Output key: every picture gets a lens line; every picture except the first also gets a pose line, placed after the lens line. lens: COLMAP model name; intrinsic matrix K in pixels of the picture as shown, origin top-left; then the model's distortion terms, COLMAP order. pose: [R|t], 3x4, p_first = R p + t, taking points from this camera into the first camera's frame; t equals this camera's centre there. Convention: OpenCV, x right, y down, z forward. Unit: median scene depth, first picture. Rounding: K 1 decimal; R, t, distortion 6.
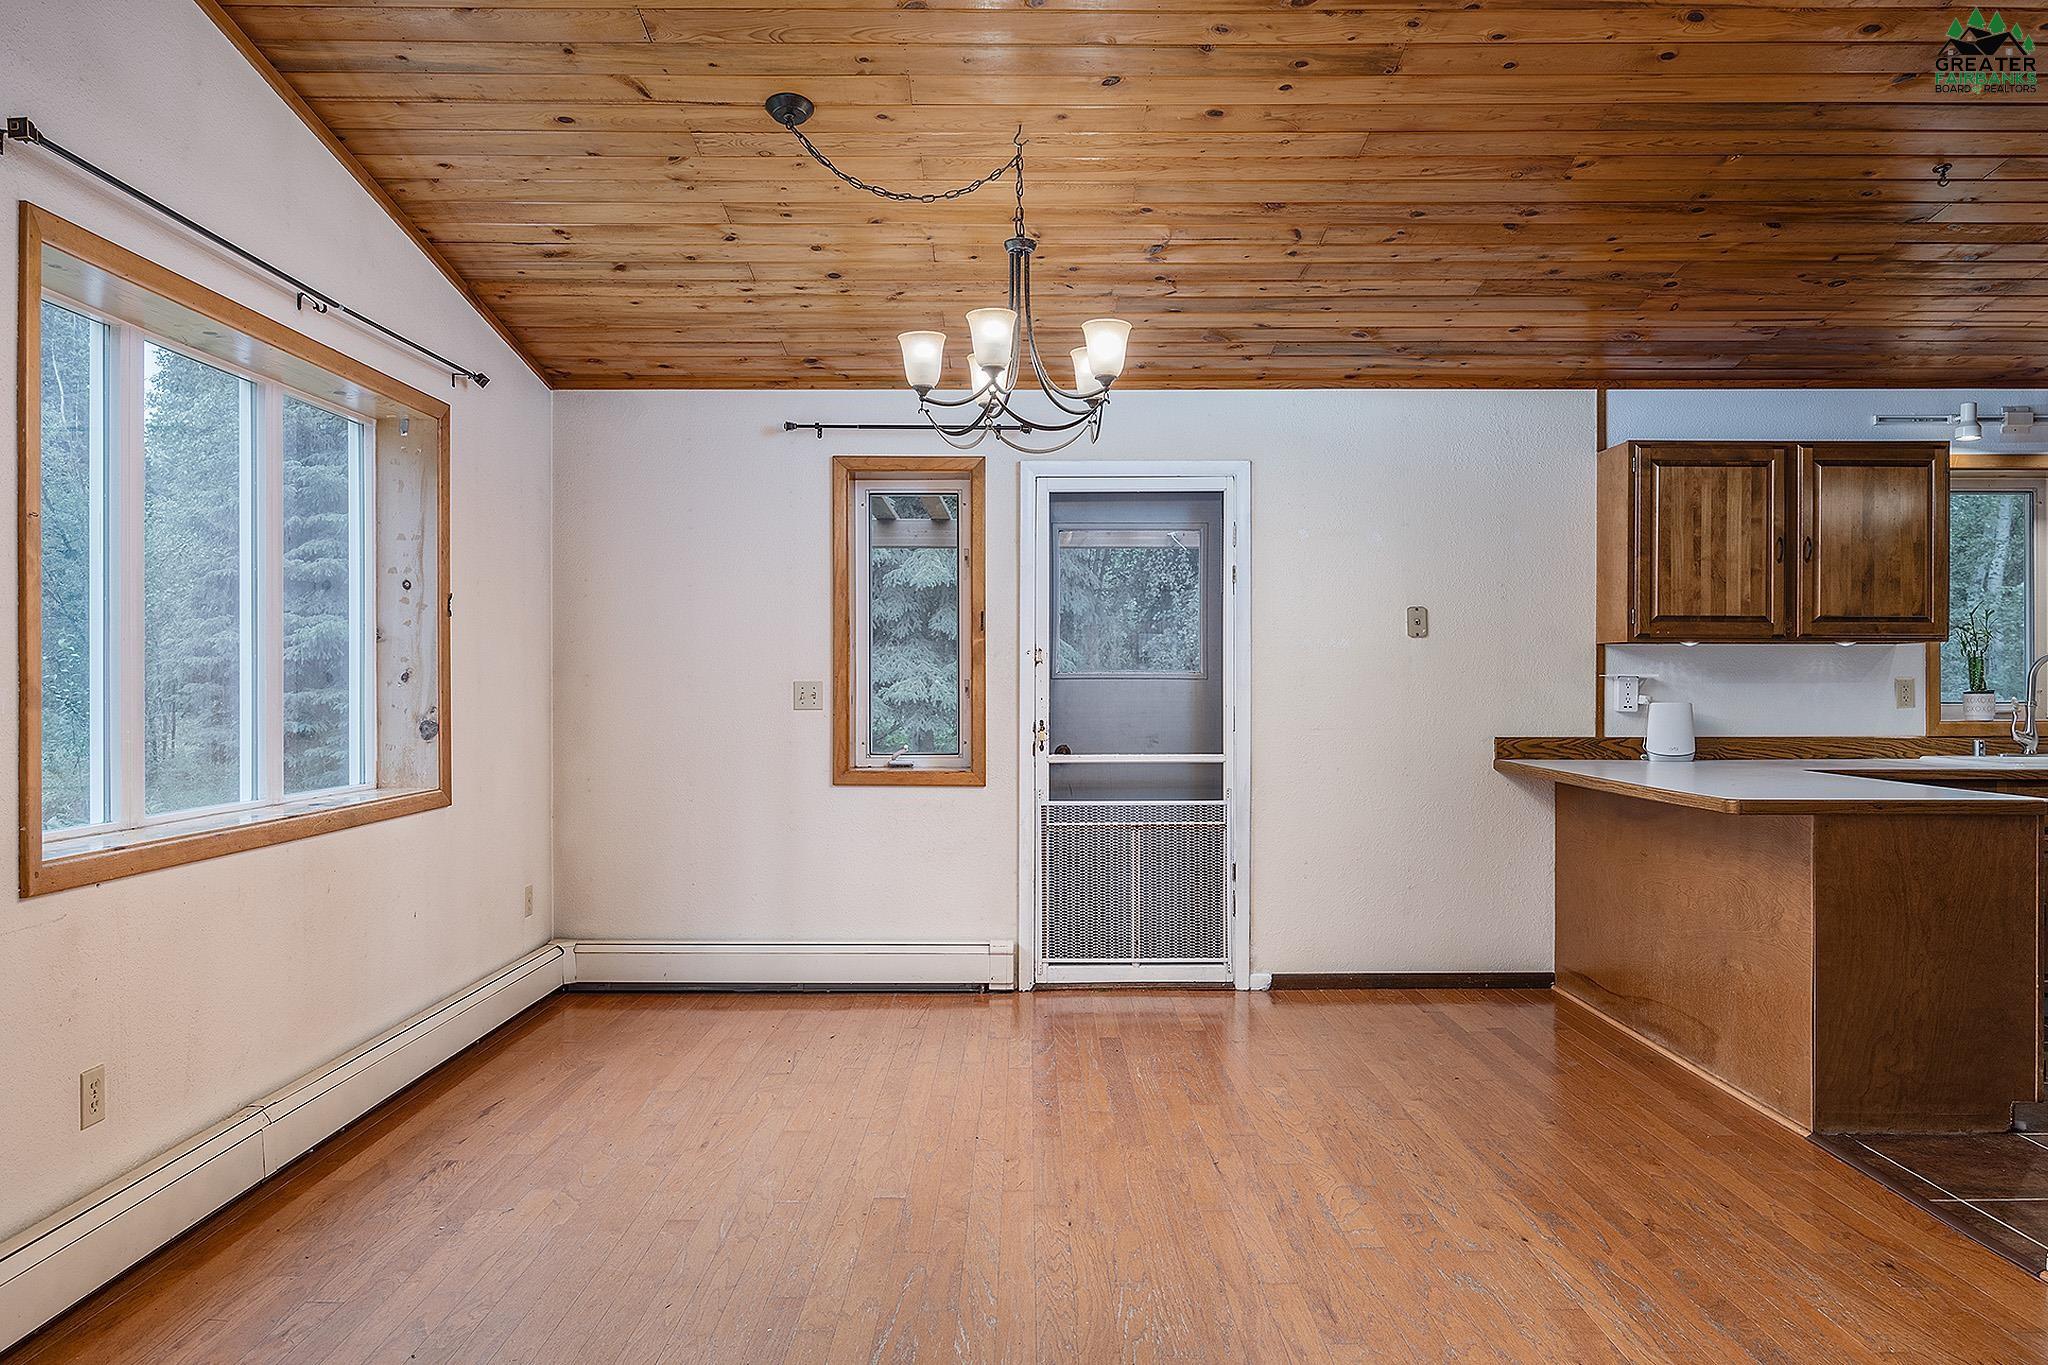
lens RADIAL K [[1393.6, 0, 1024.1], [0, 1393.6, 689.9], [0, 0, 1]] dist [-0.002151, 0.000874]
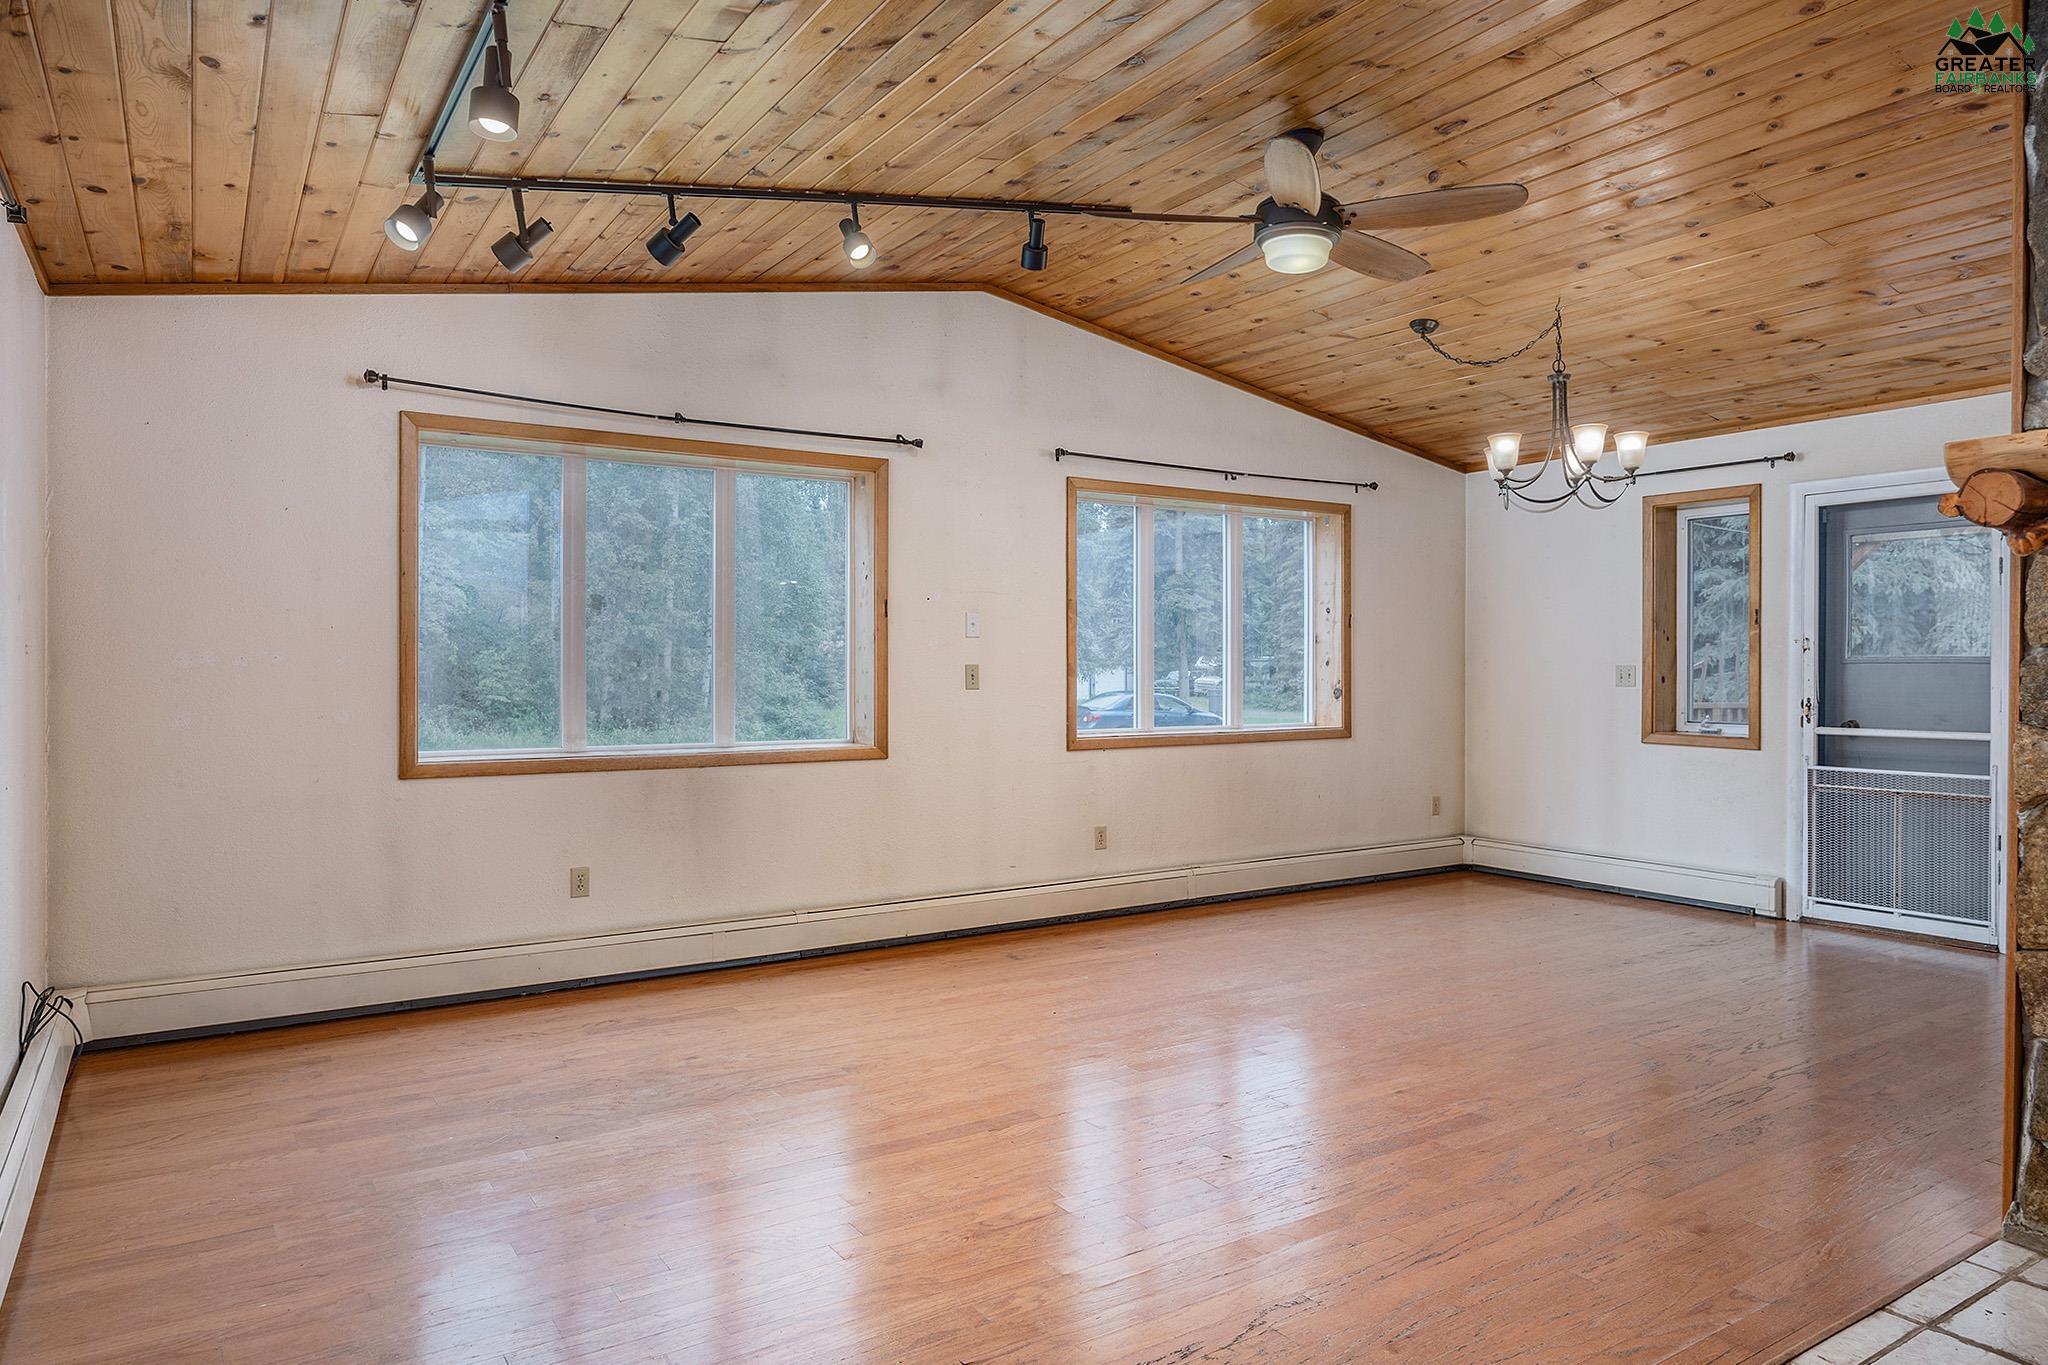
lens RADIAL K [[1261.5, 0, 1039.3], [0, 1261.5, 679.0], [0, 0, 1]] dist [-0.002029, 0.000135]
pose [[0.558948, 0.008142, -0.829163, 0.543255], [-0.004663, 0.999967, 0.006676, 0.001589], [0.829189, 0.000134, 0.558968, -0.155198]]
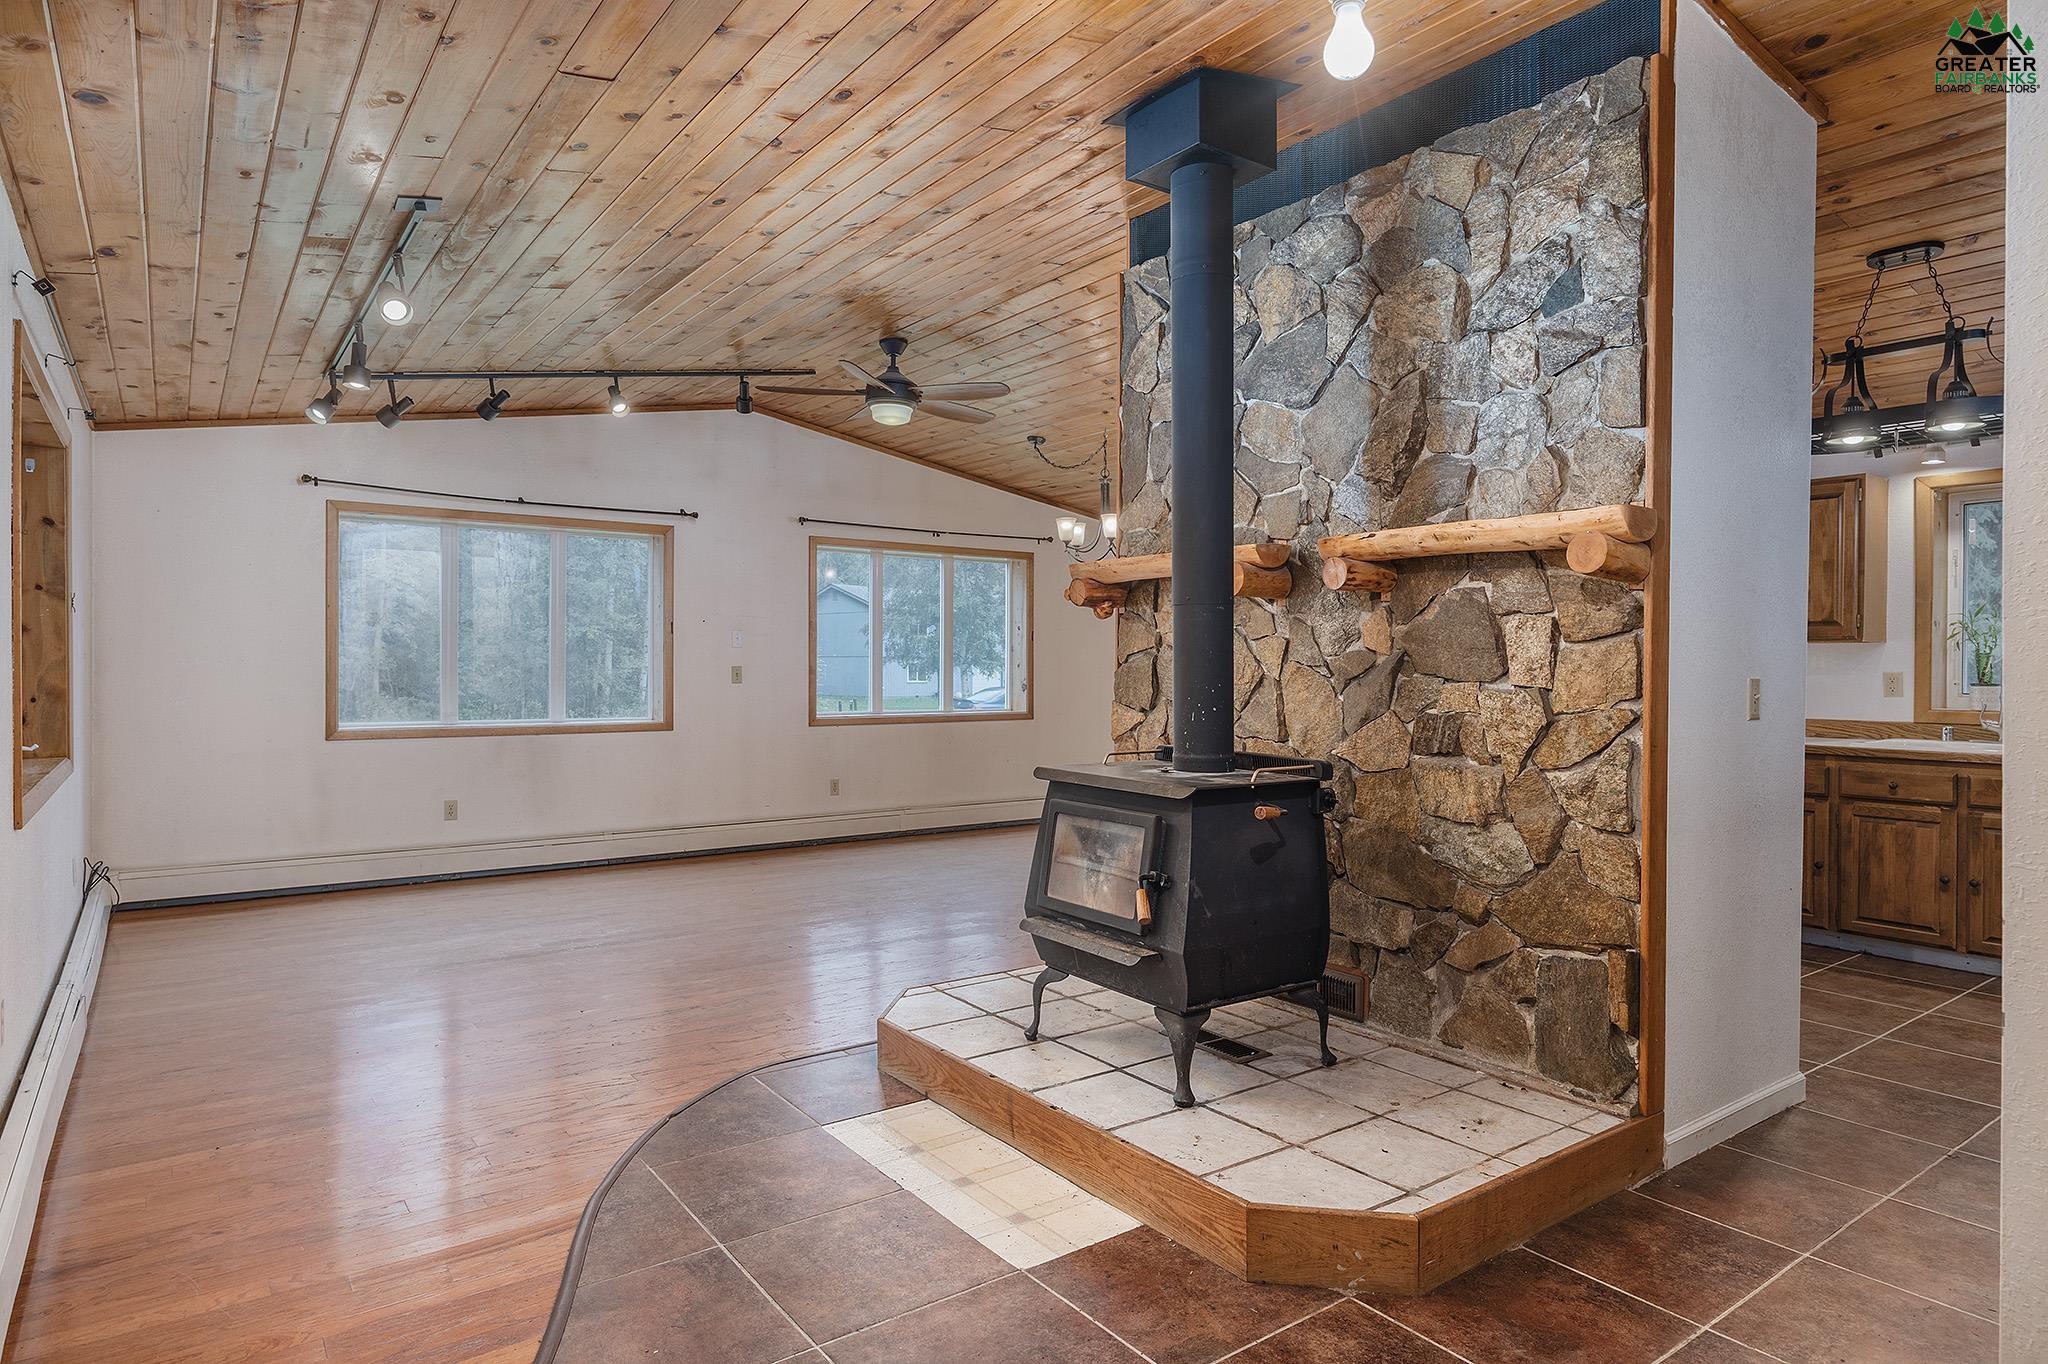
lens RADIAL K [[1171.6, 0, 1024.0], [0, 1171.6, 682.0], [0, 0, 1]] dist [0.001701, 0.001934]
pose [[0.588338, 0.014497, -0.808485, 0.994384], [-0.008995, 0.999895, 0.011384, -0.003672], [0.808565, 0.000575, 0.588407, -0.167200]]
